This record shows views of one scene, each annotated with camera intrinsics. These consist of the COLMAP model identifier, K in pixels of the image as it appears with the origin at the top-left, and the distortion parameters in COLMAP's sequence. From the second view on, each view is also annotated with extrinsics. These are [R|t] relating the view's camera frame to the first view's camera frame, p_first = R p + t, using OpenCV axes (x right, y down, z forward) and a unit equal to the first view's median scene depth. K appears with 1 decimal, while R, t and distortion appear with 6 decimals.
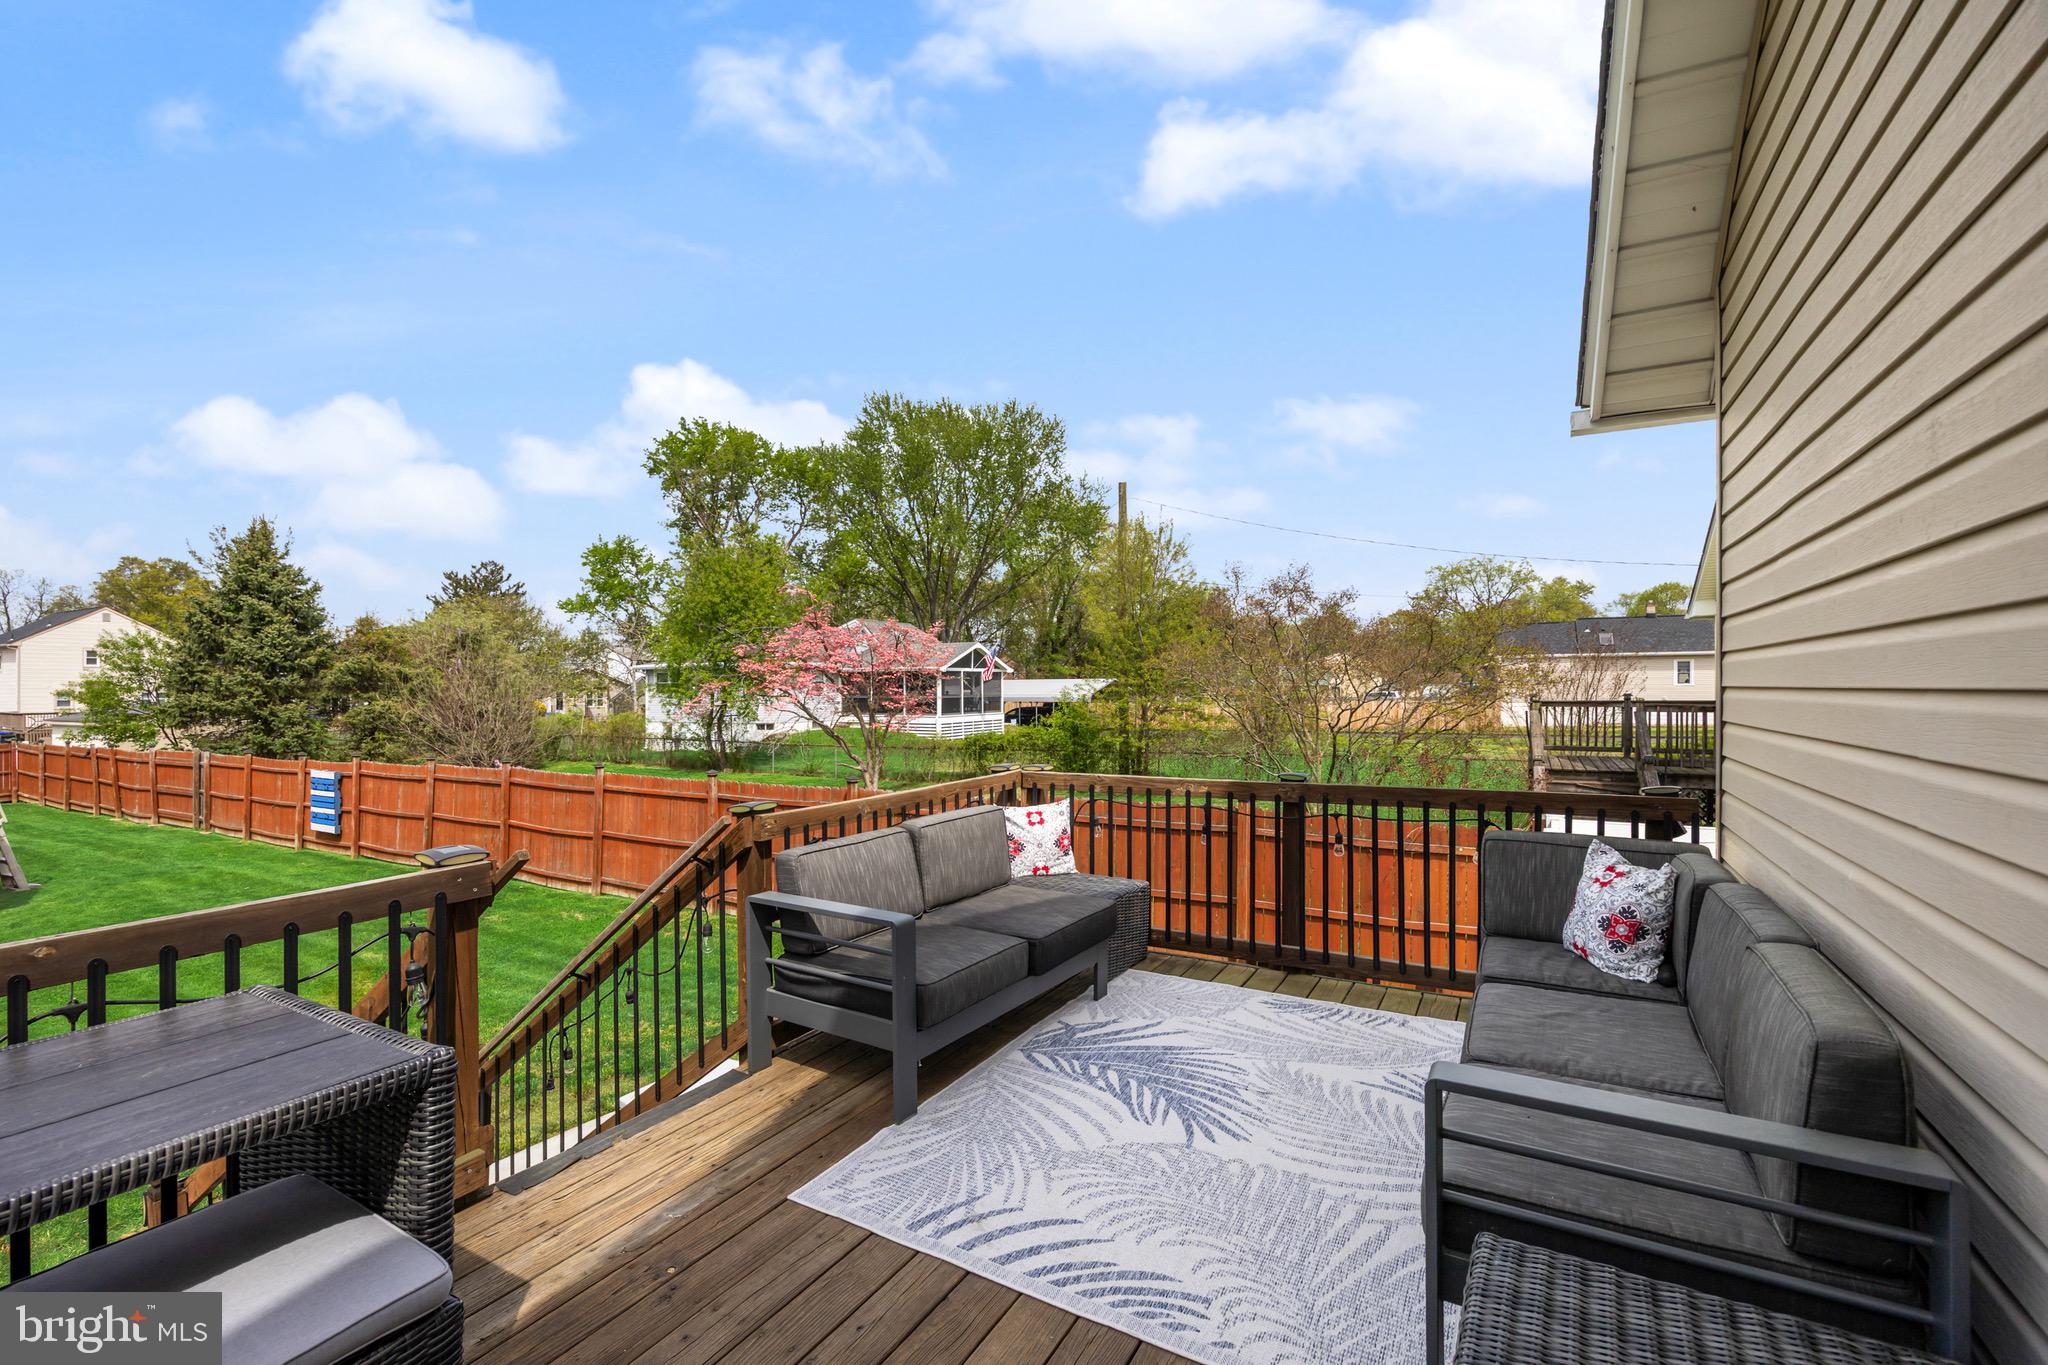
lens RADIAL K [[883.0, 0, 1033.2], [0, 883.0, 694.5], [0, 0, 1]] dist [0.002564, 0.000134]
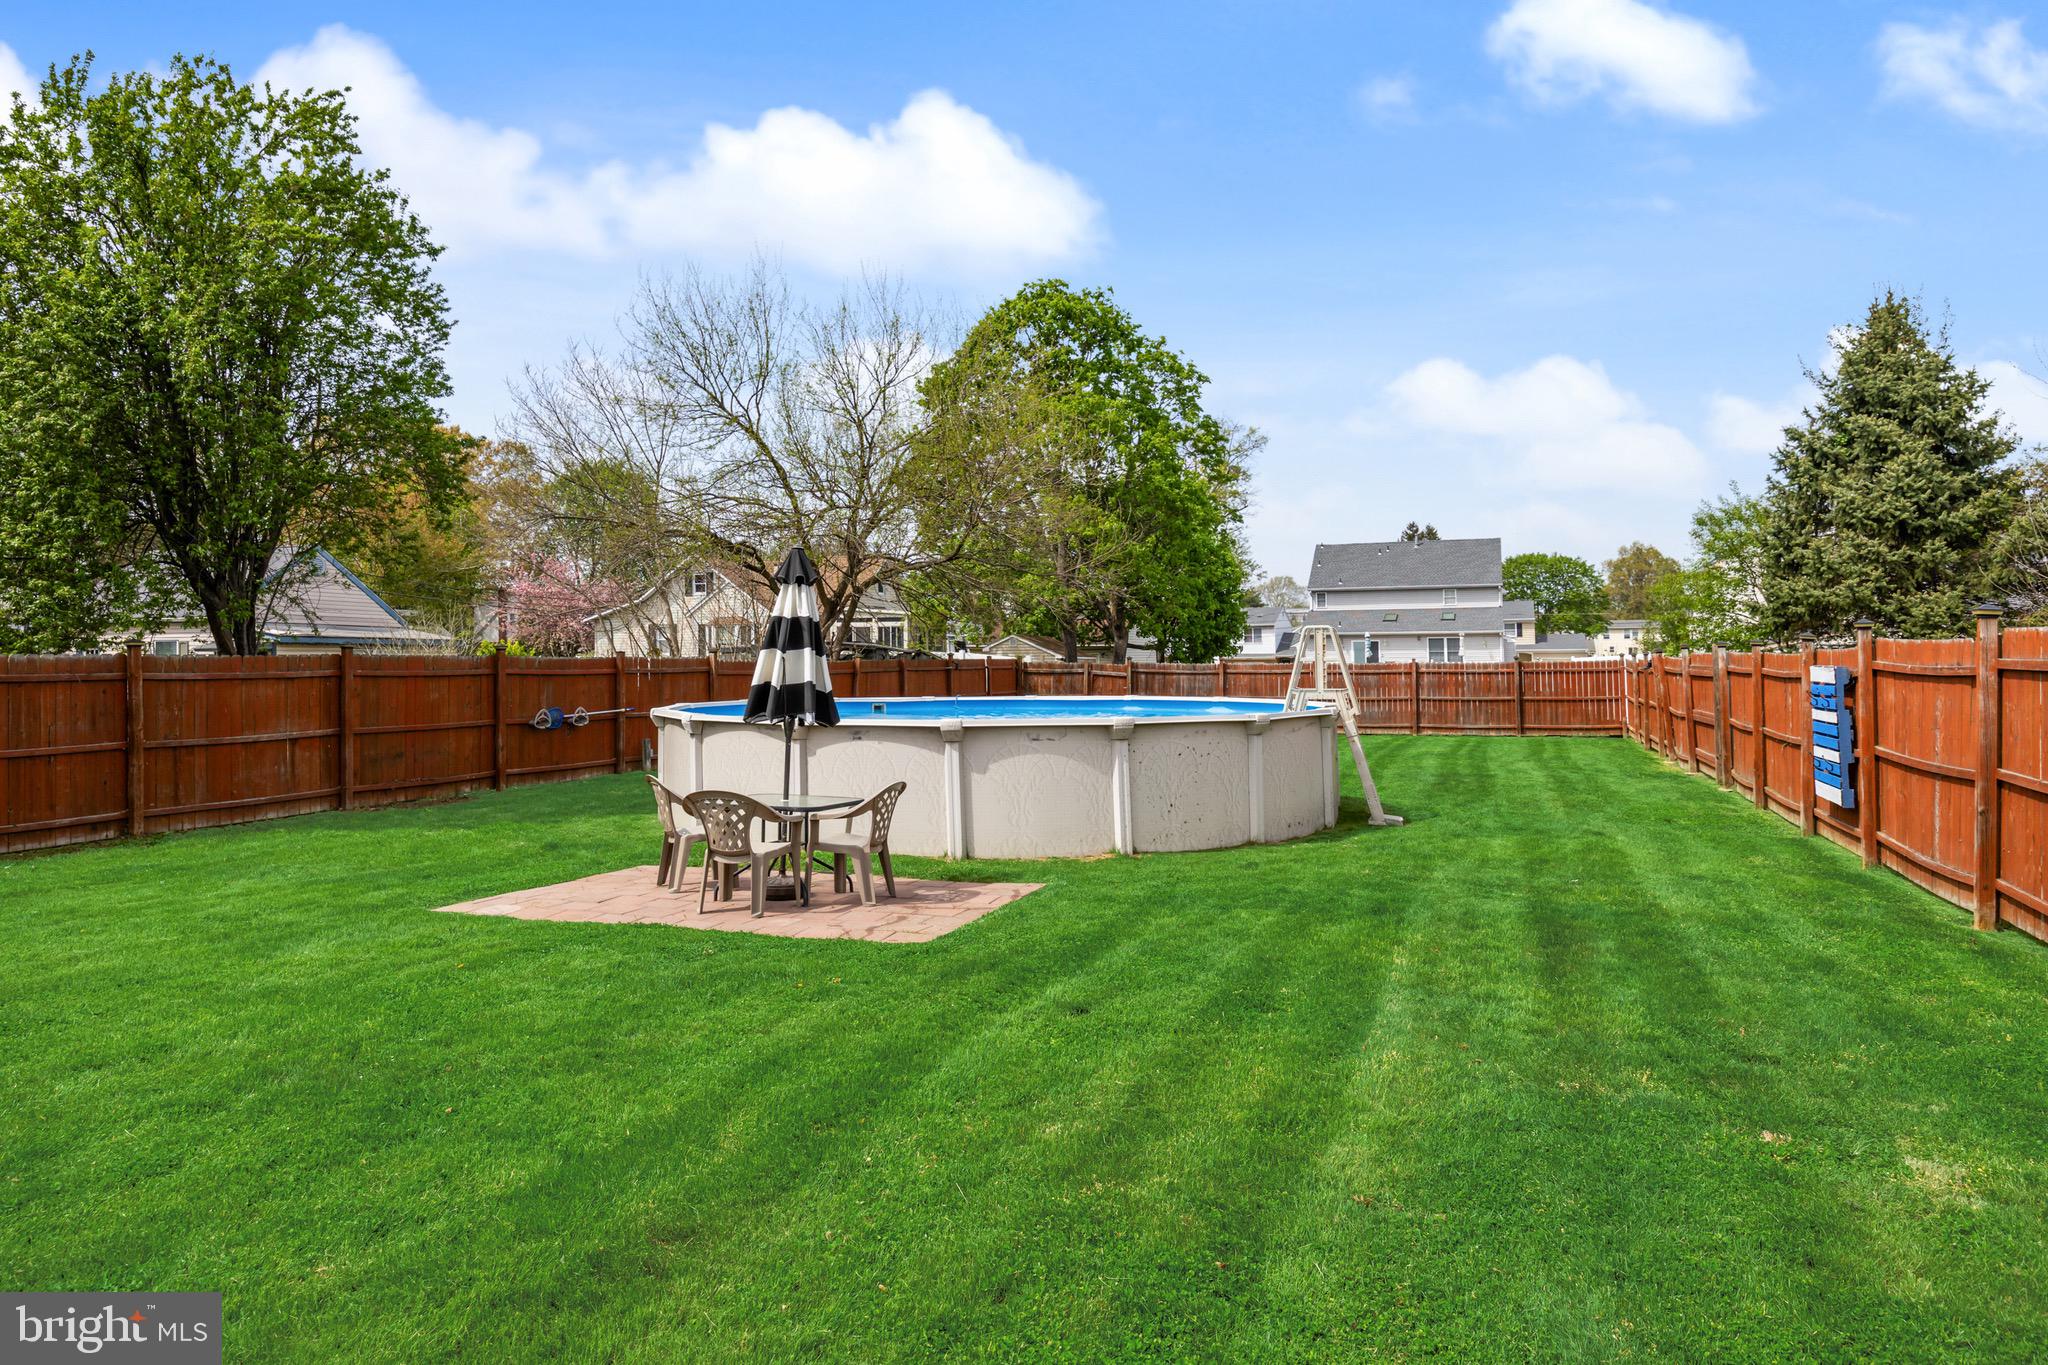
lens RADIAL K [[1275.7, 0, 1004.6], [0, 1275.7, 599.3], [0, 0, 1]] dist [-0.006246, 0.000184]
pose [[0.150356, -0.042598, -0.987714, -0.130228], [0.001445, 0.999080, -0.042869, 0.048451], [0.988631, 0.005019, 0.150279, 0.294972]]
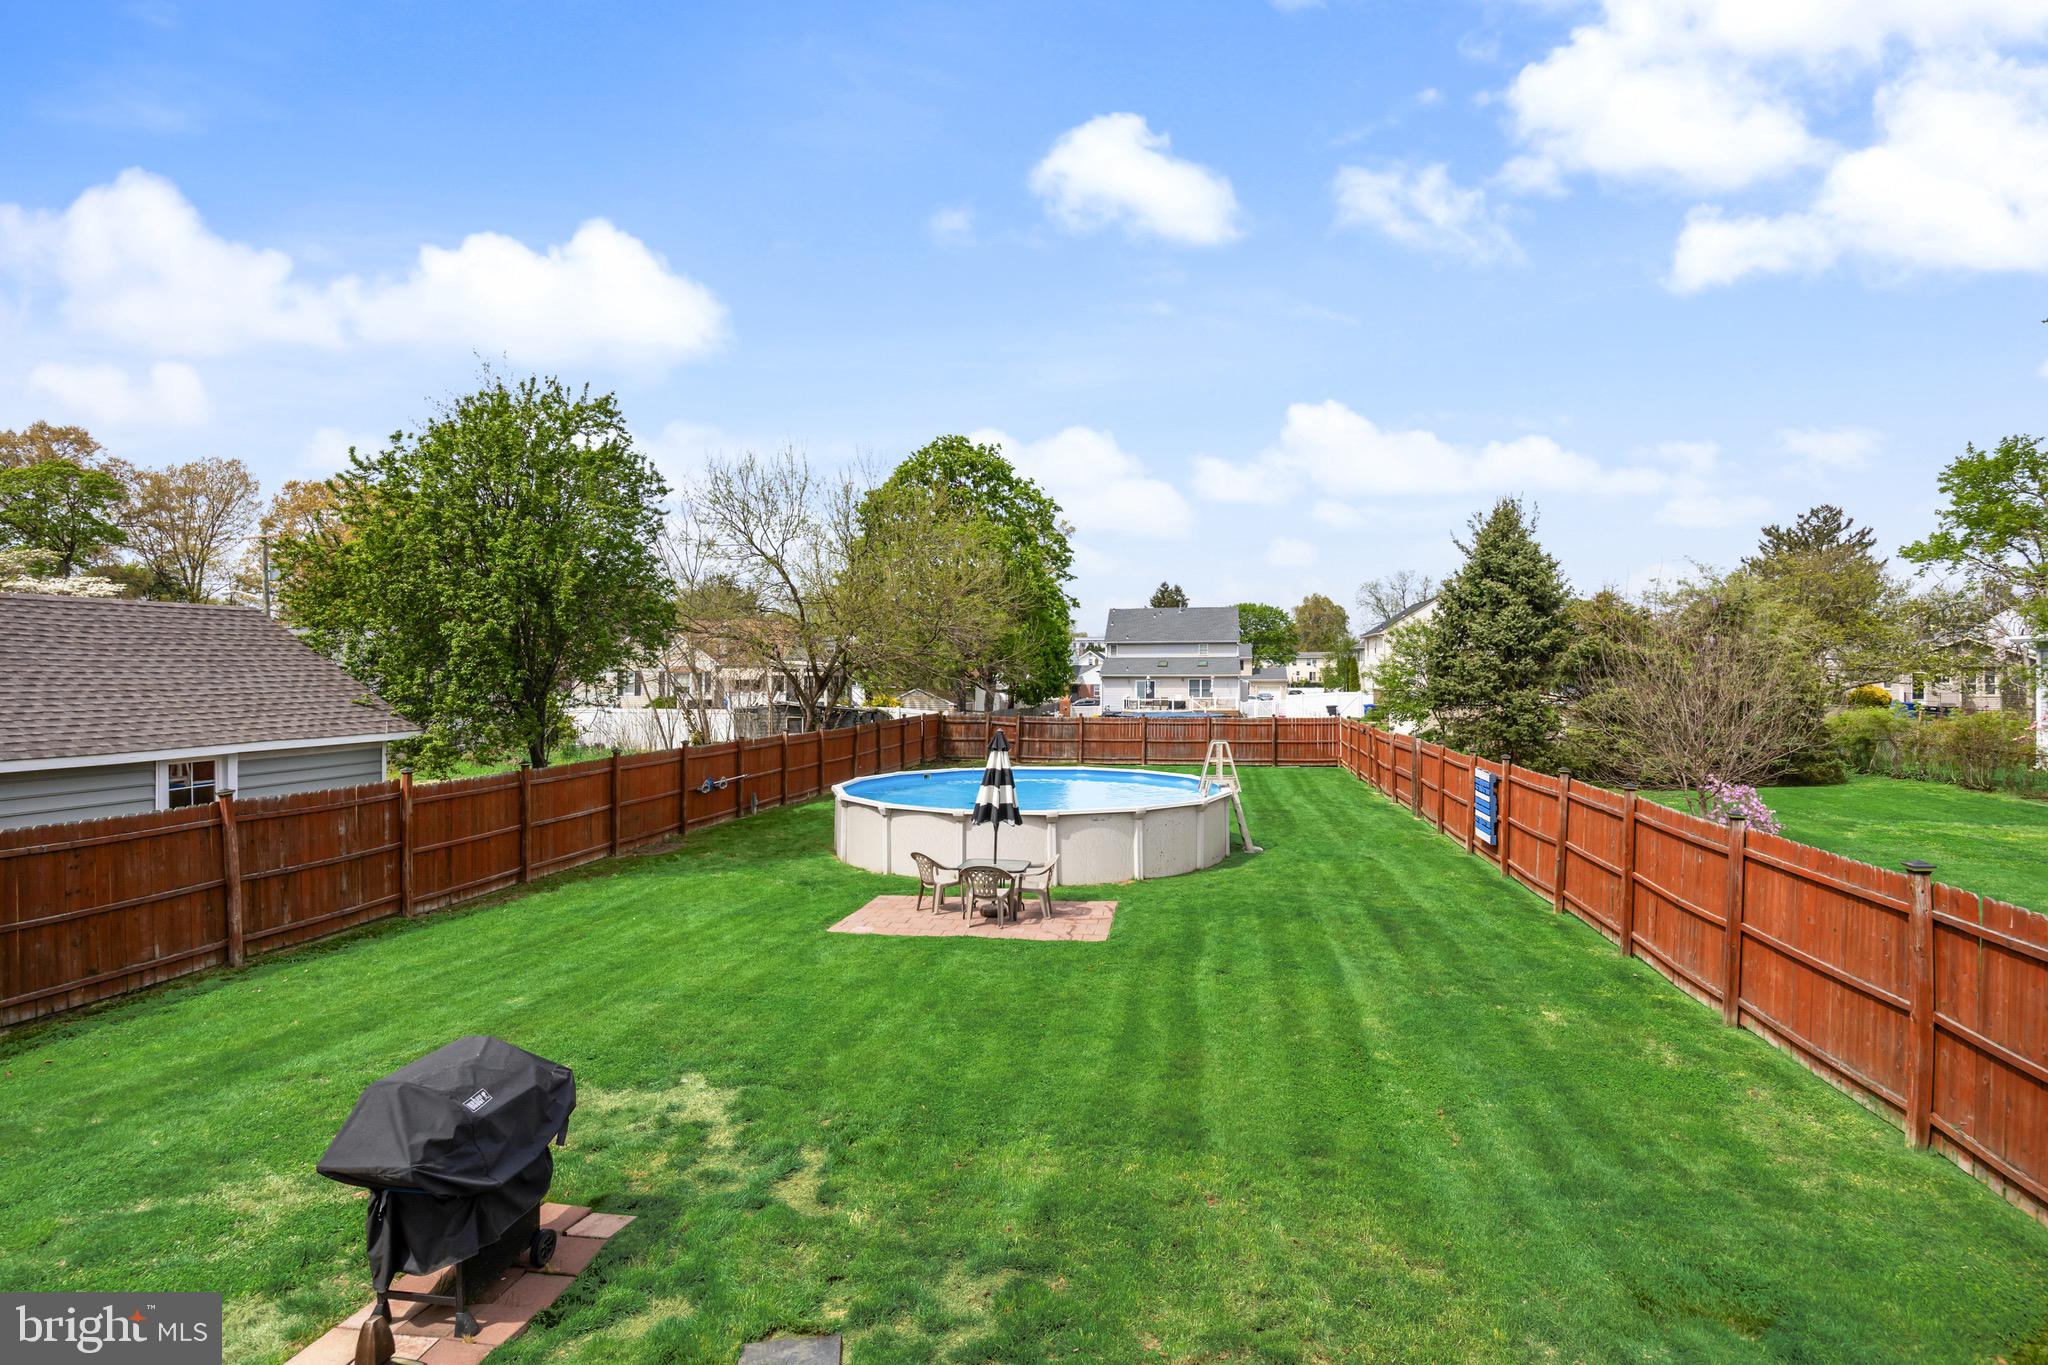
lens RADIAL K [[1015.2, 0, 1018.6], [0, 1015.2, 667.5], [0, 0, 1]] dist [-0.006740, -0.000829]
pose [[0.325429, 0.000075, -0.945566, 0.004477], [-0.005508, 0.999983, -0.001816, -0.008307], [0.945550, 0.005799, 0.325424, 0.140241]]
